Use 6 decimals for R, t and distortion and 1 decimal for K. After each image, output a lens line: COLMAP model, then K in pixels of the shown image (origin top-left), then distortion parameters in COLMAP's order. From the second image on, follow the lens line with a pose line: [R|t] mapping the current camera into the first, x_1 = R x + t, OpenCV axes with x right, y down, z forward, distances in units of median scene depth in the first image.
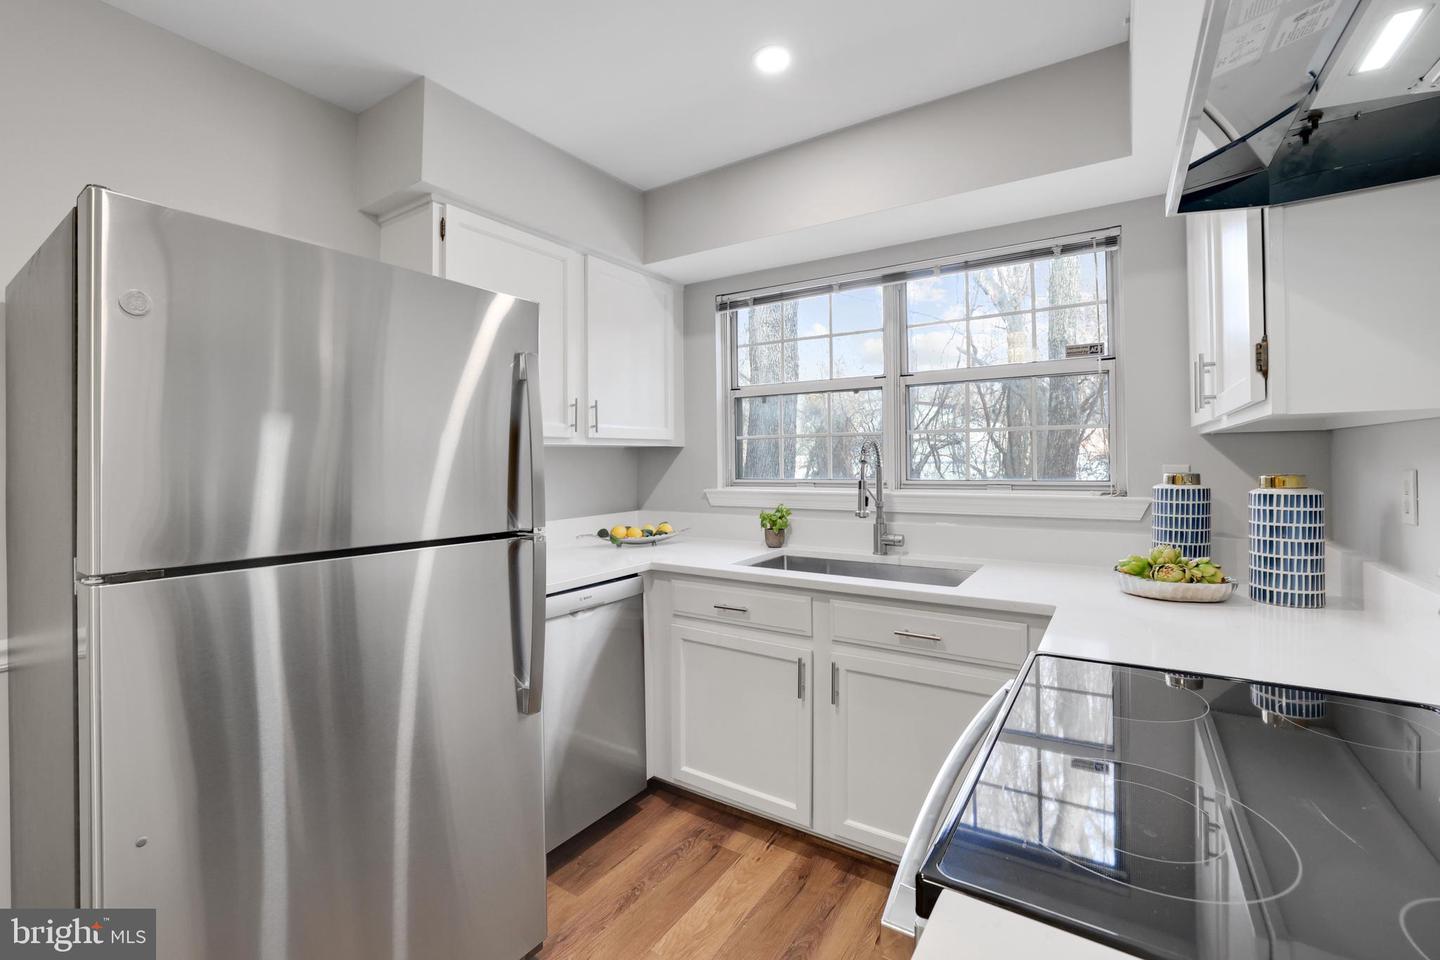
lens RADIAL K [[628.3, 0, 714.0], [0, 628.3, 461.6], [0, 0, 1]] dist [-0.050345, 0.023574]
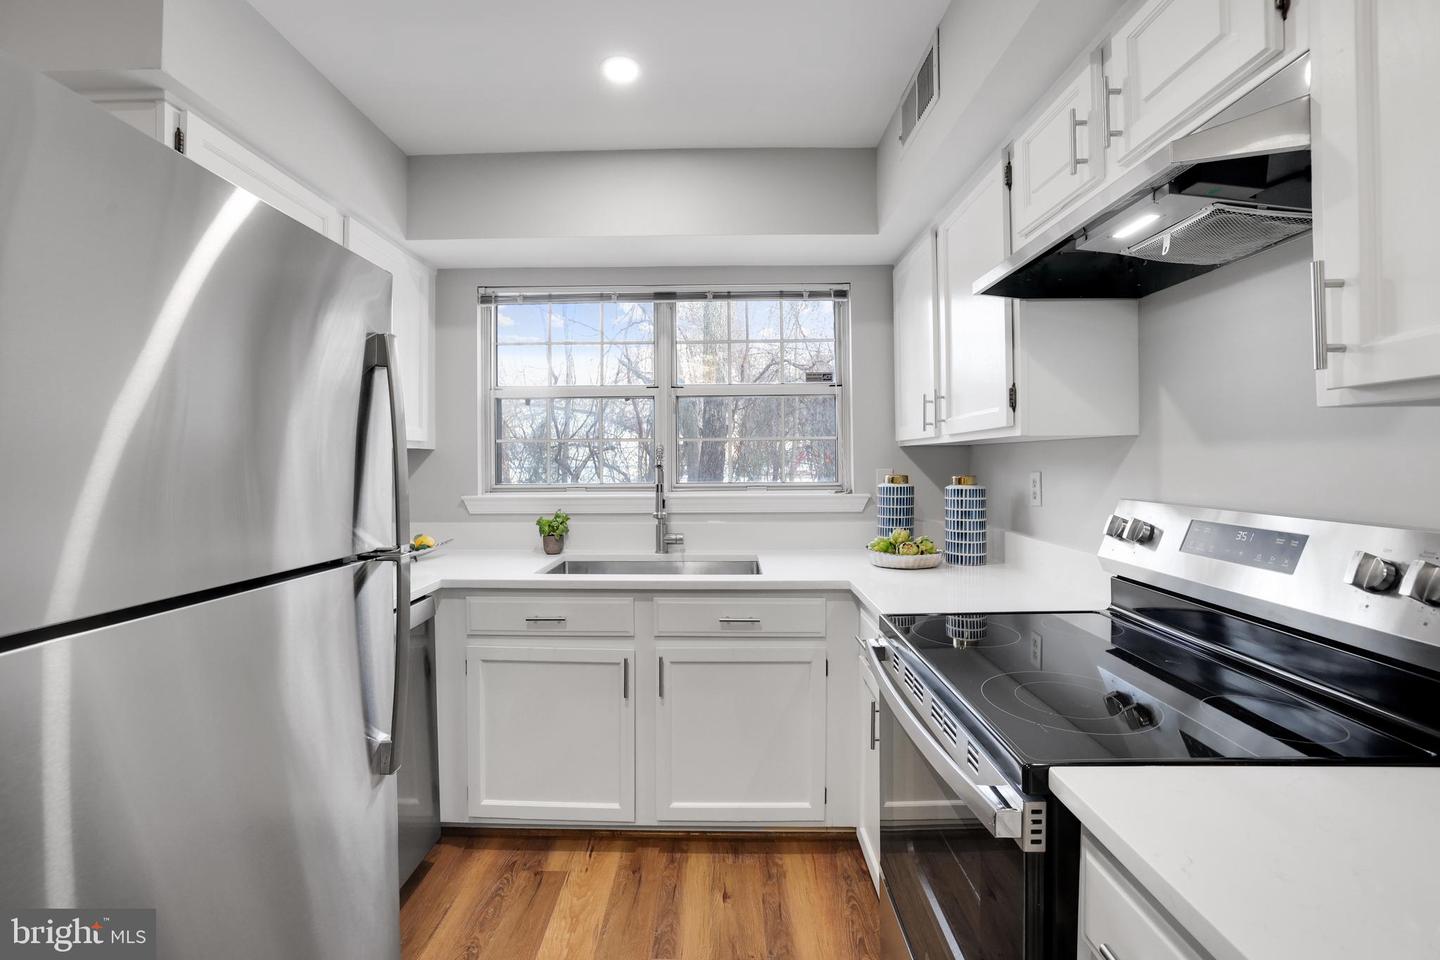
lens RADIAL K [[628.3, 0, 714.0], [0, 628.3, 461.6], [0, 0, 1]] dist [-0.050345, 0.023574]
pose [[0.838681, 0.005602, 0.544594, -0.297820], [-0.001379, 0.999966, -0.008162, 0.000817], [-0.544621, 0.006095, 0.838660, 0.061818]]
